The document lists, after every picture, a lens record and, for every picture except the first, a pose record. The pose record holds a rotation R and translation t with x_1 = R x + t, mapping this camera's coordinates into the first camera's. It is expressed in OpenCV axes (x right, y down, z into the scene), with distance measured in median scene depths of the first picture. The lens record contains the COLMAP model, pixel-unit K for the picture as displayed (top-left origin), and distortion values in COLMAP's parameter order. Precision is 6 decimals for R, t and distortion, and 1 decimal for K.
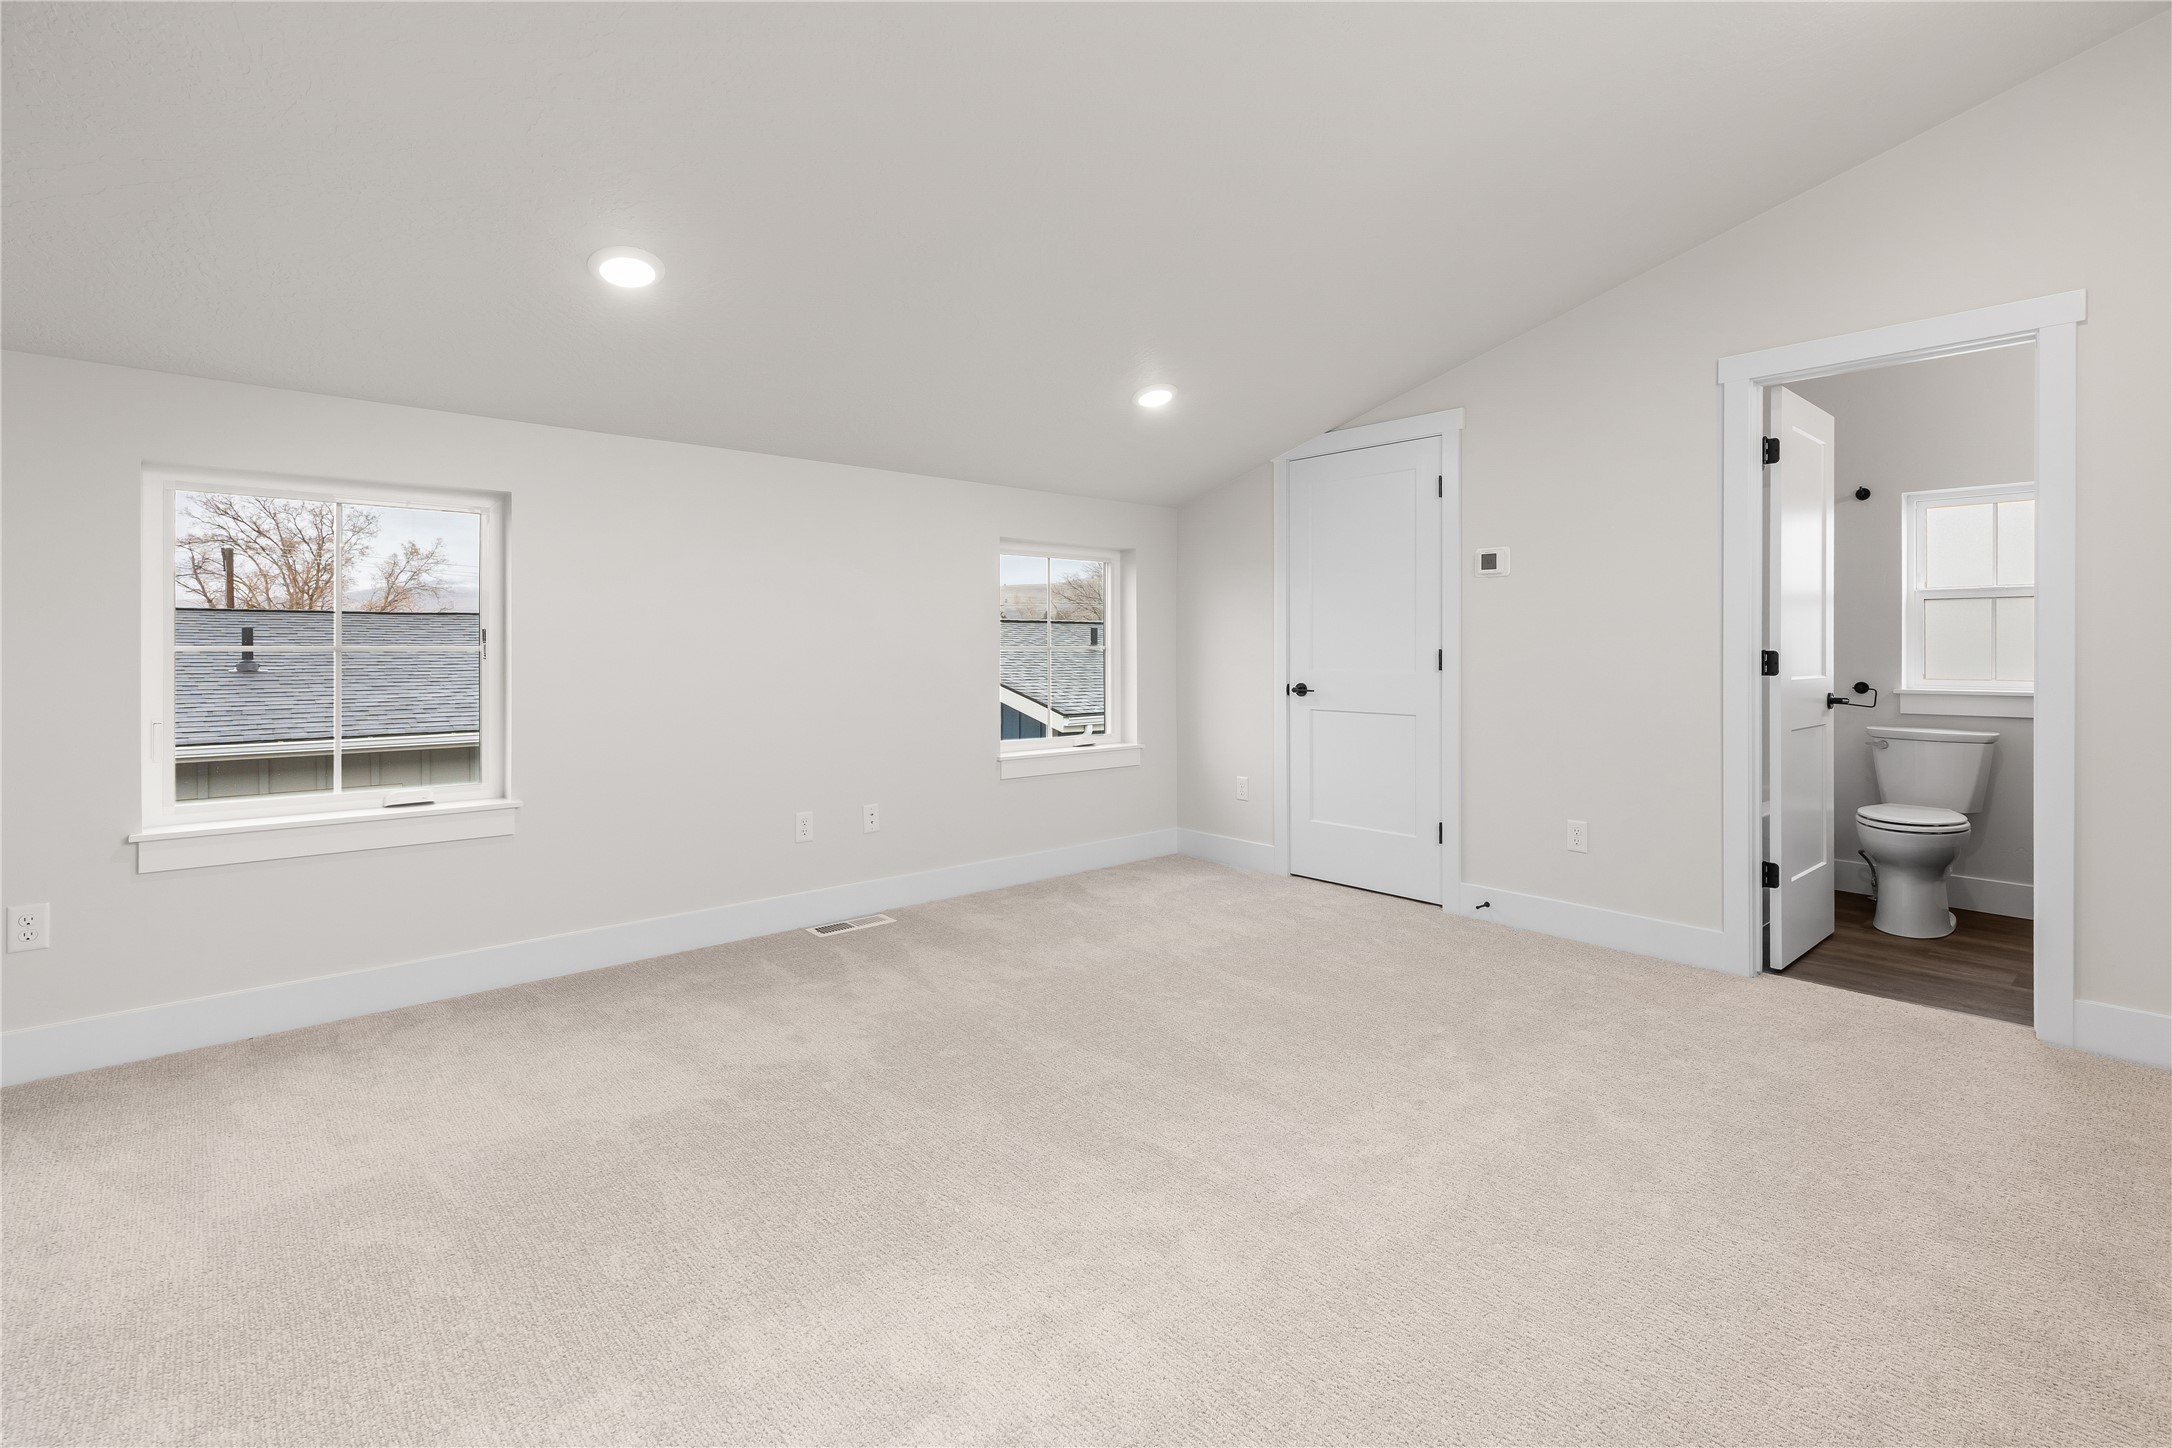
lens RADIAL K [[976.9, 0, 1091.0], [0, 976.9, 651.5], [0, 0, 1]] dist [-0.000254, -0.000198]
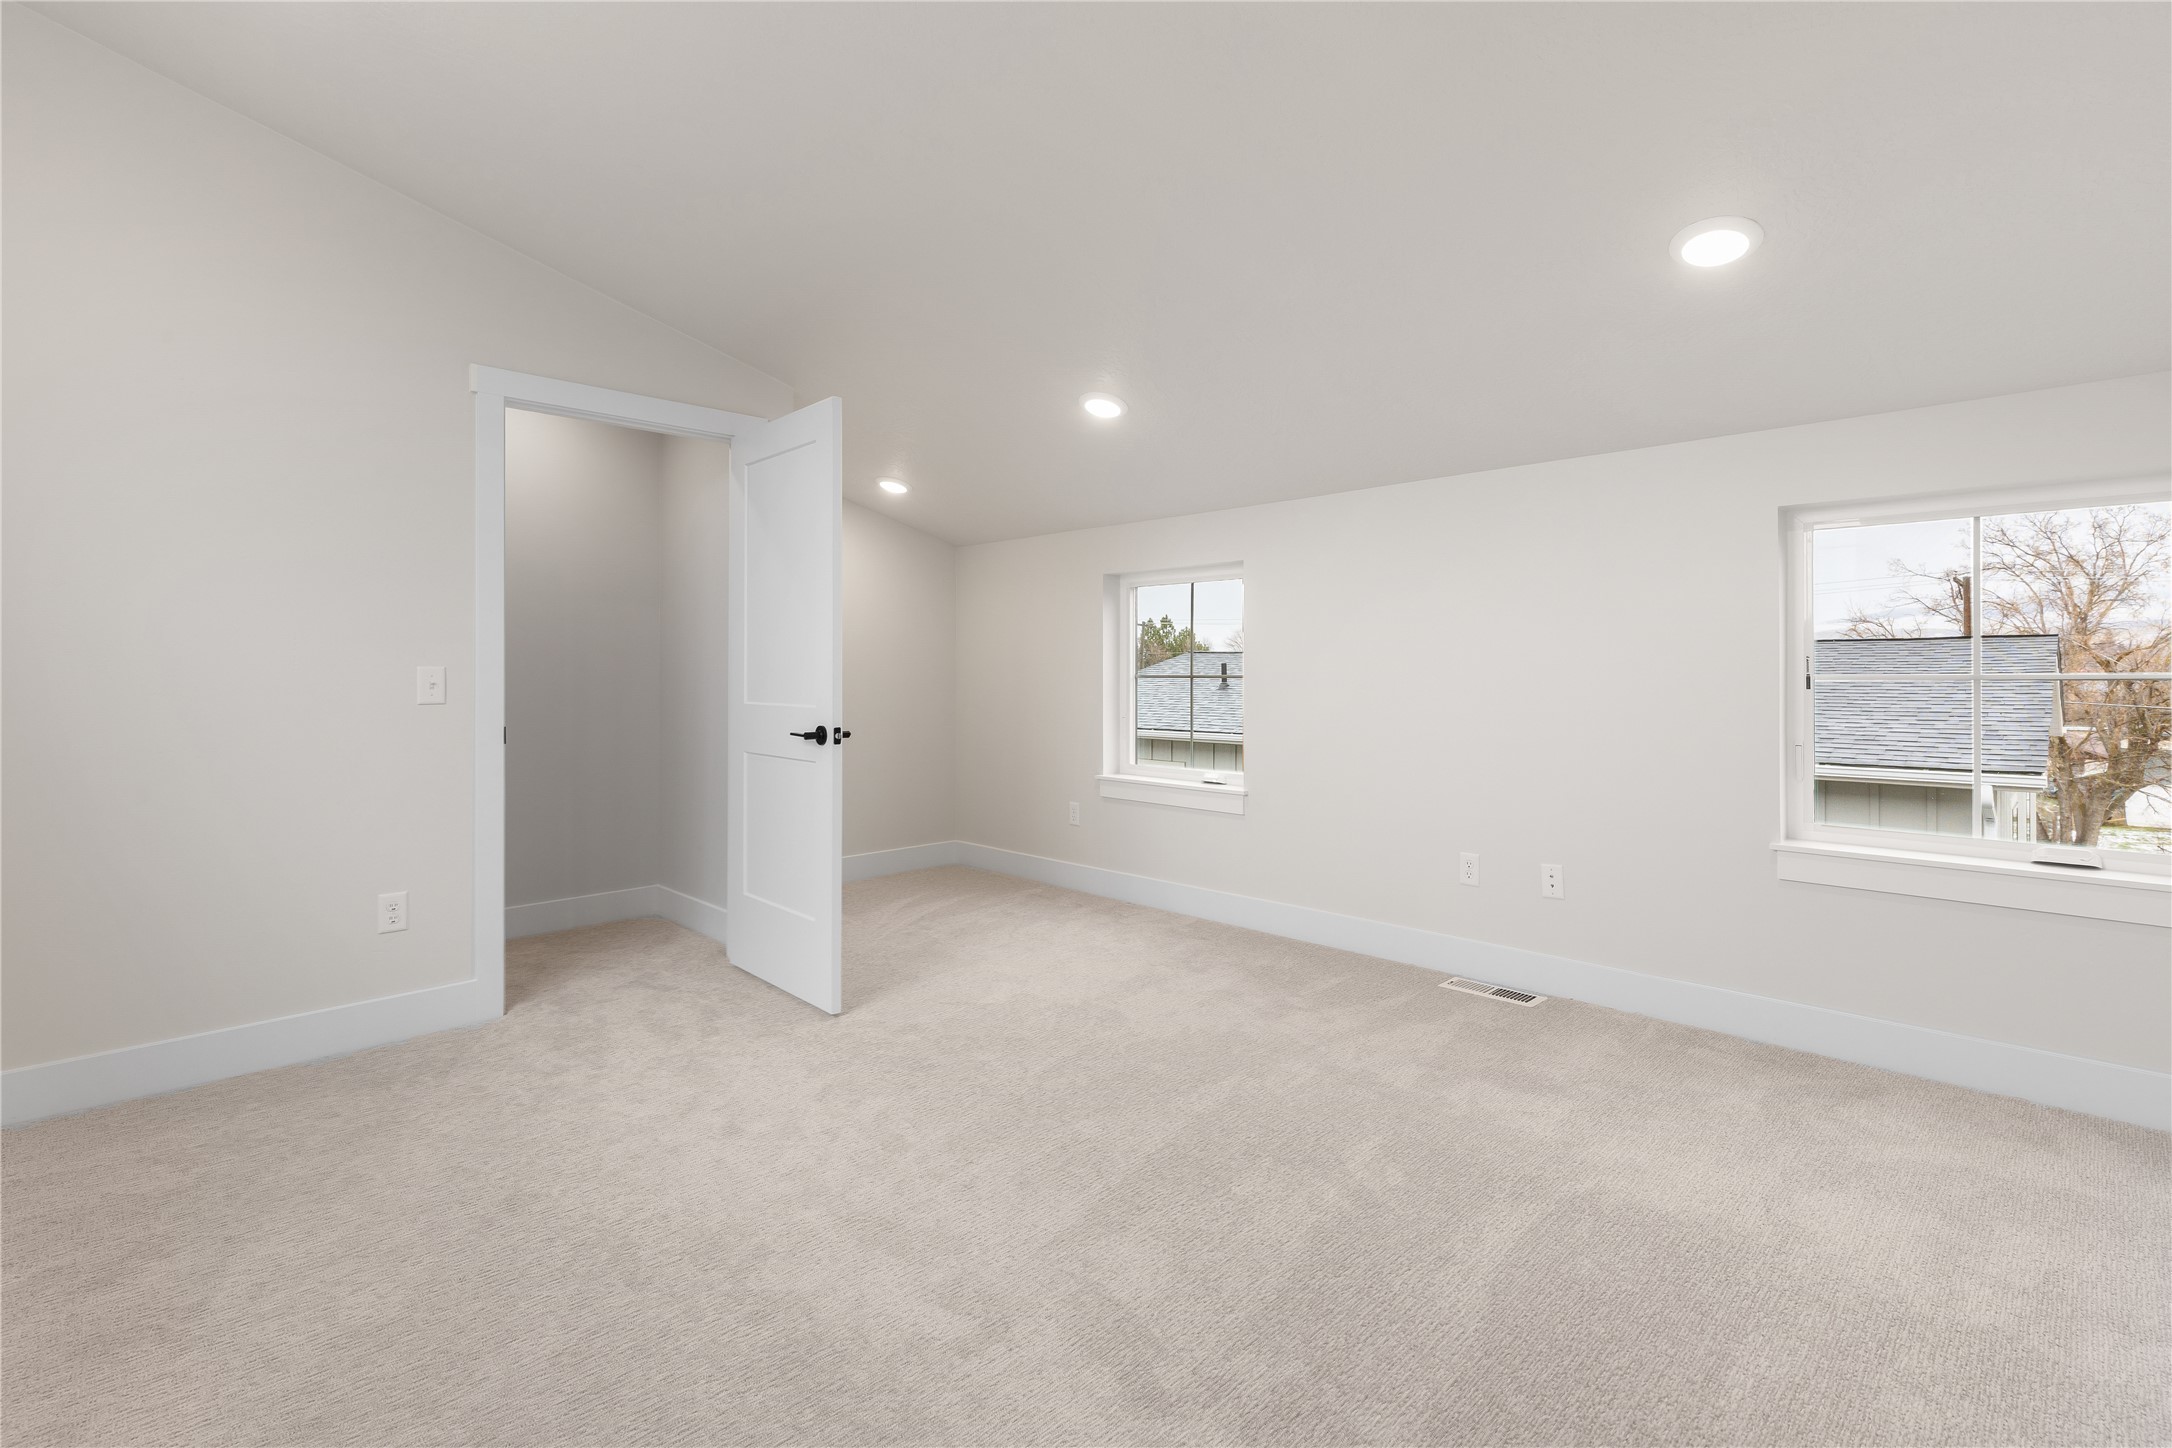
lens RADIAL K [[1003.6, 0, 1090.1], [0, 1003.6, 673.0], [0, 0, 1]] dist [-0.001029, -0.000154]
pose [[0.055377, -0.001871, -0.998464, 0.400283], [-0.009035, 0.999956, -0.002375, 0.002315], [0.998425, 0.009152, 0.055358, 0.388523]]
